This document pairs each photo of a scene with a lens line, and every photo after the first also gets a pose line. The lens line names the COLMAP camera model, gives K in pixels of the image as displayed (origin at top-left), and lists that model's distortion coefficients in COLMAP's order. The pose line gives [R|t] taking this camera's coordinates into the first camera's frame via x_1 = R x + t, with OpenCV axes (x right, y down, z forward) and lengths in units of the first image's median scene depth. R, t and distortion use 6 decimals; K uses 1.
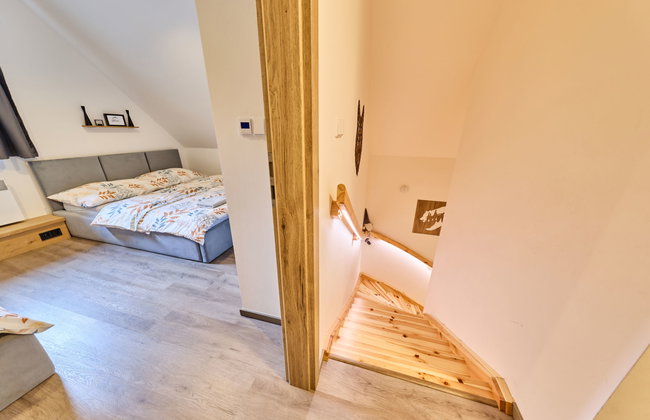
lens RADIAL K [[212.7, 0, 327.4], [0, 212.7, 208.9], [0, 0, 1]] dist [0.000058, 0.000143]
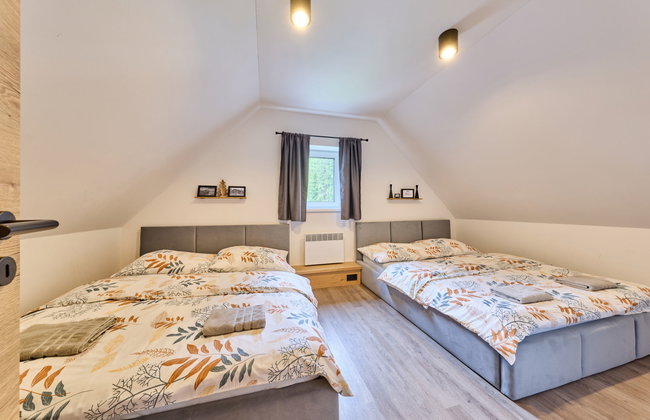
lens RADIAL K [[212.7, 0, 323.9], [0, 212.7, 206.0], [0, 0, 1]] dist [0.000058, 0.000143]
pose [[0.511118, -0.025147, -0.859143, -0.286651], [-0.284358, 0.938337, -0.196634, 0.015669], [0.811110, 0.344807, 0.472450, 0.114736]]
